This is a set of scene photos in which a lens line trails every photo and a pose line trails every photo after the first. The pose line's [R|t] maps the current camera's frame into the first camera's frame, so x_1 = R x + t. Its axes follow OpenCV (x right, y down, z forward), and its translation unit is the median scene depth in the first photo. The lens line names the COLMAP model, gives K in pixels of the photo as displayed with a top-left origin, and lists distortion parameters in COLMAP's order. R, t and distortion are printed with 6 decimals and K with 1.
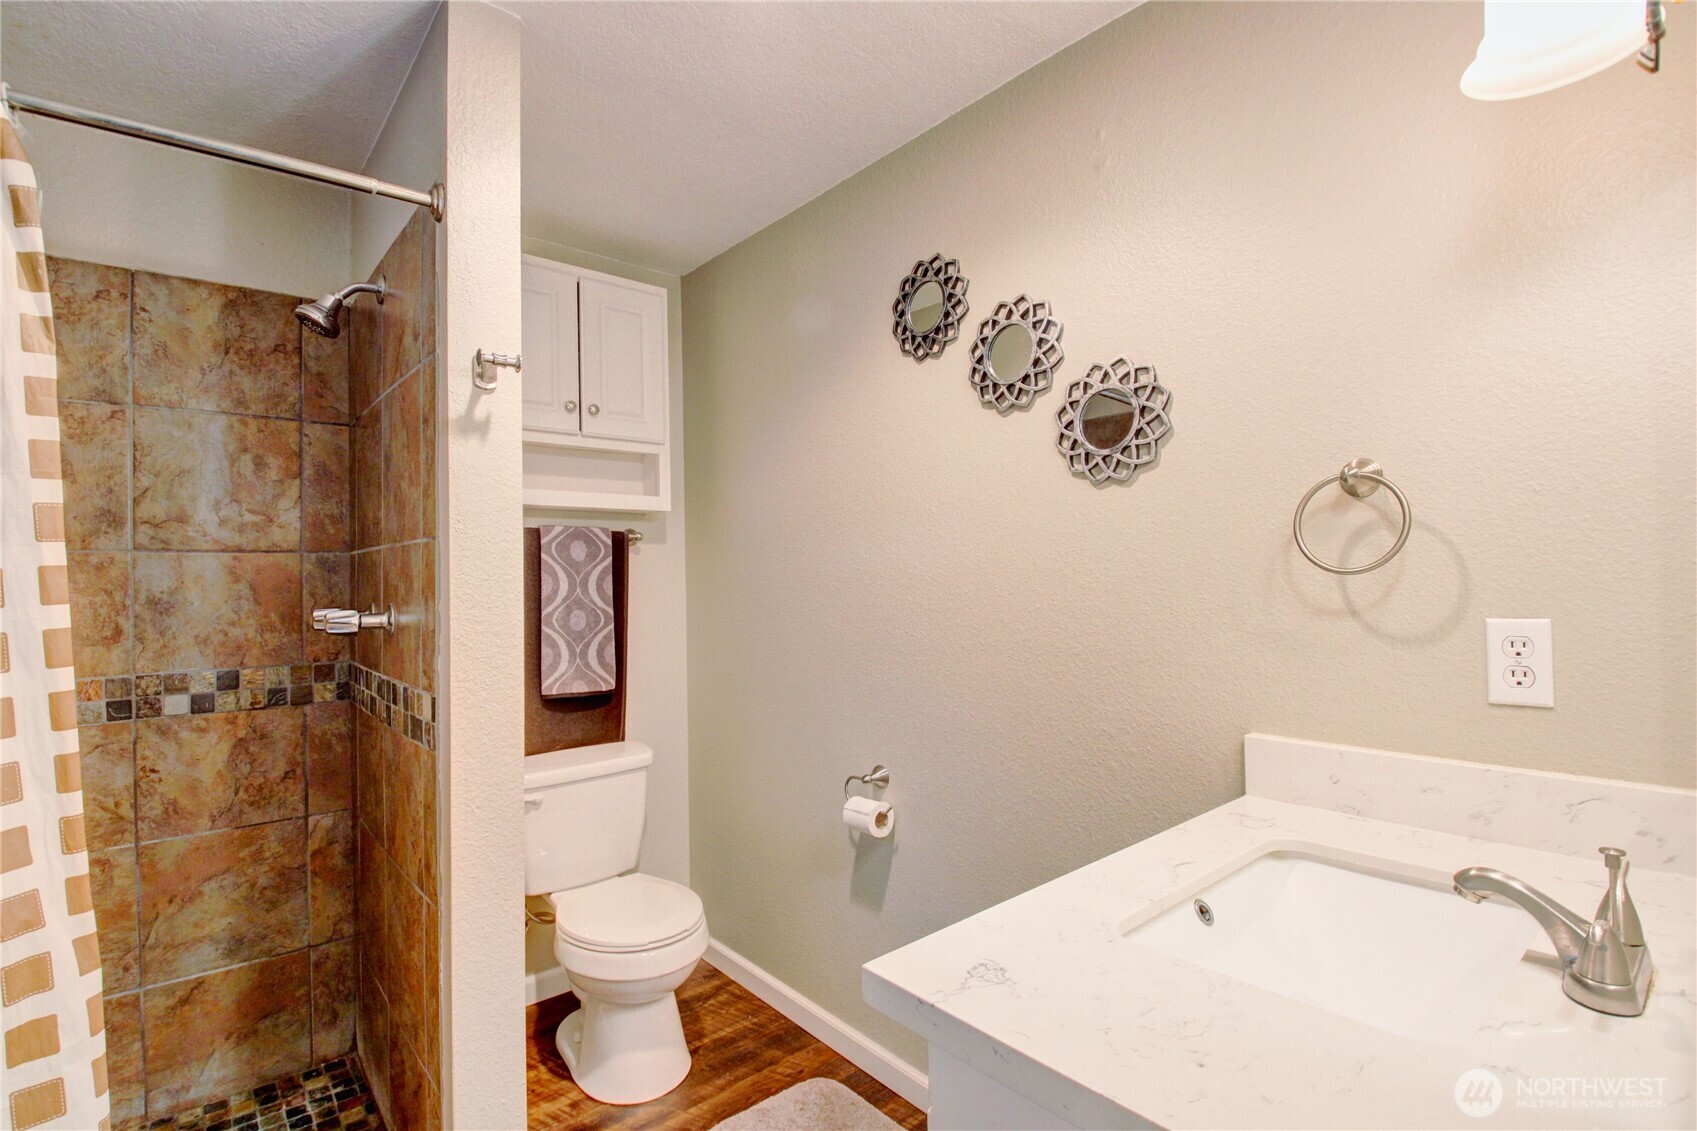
lens RADIAL K [[794.2, 0, 848.5], [0, 794.2, 565.5], [0, 0, 1]] dist [0.002137, -0.000429]
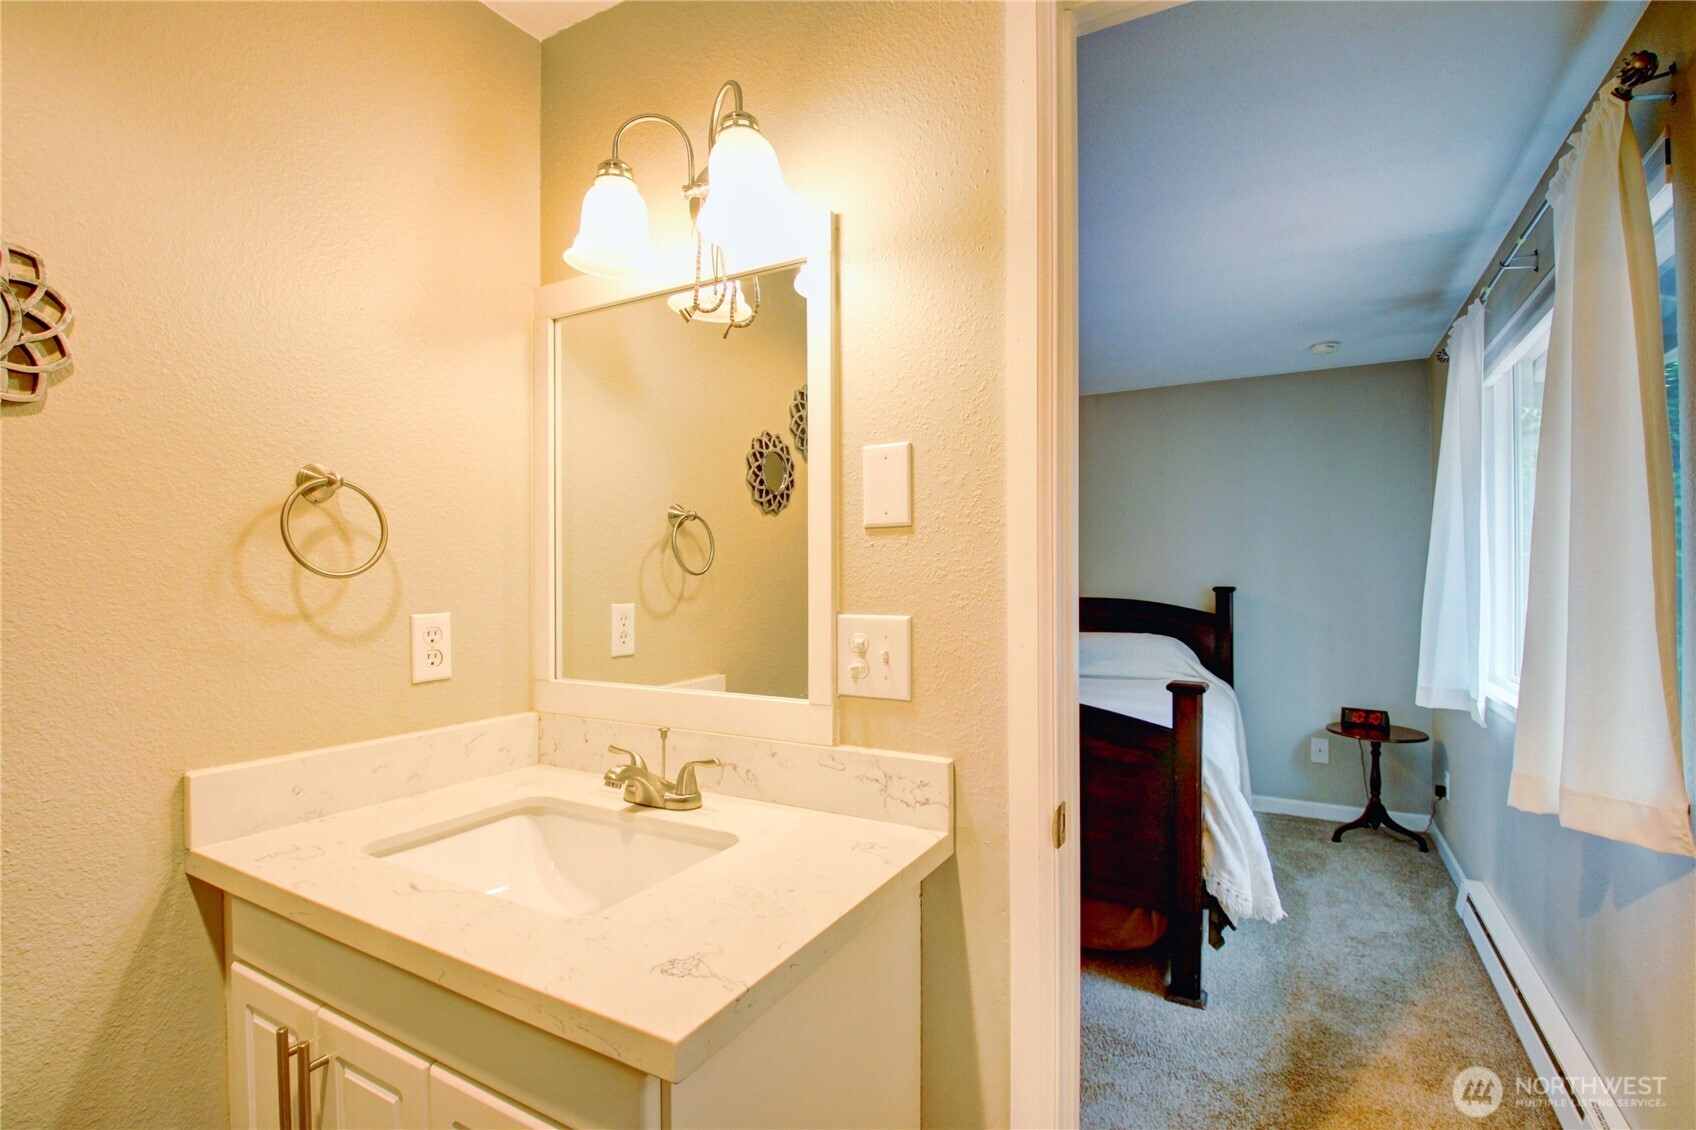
lens RADIAL K [[793.7, 0, 848.0], [0, 793.7, 565.0], [0, 0, 1]] dist [0.002137, -0.000429]
pose [[-0.320814, 0.027139, 0.946753, -0.539928], [-0.009949, 0.999438, -0.032021, 0.020479], [-0.947090, -0.019692, -0.320364, 0.701137]]
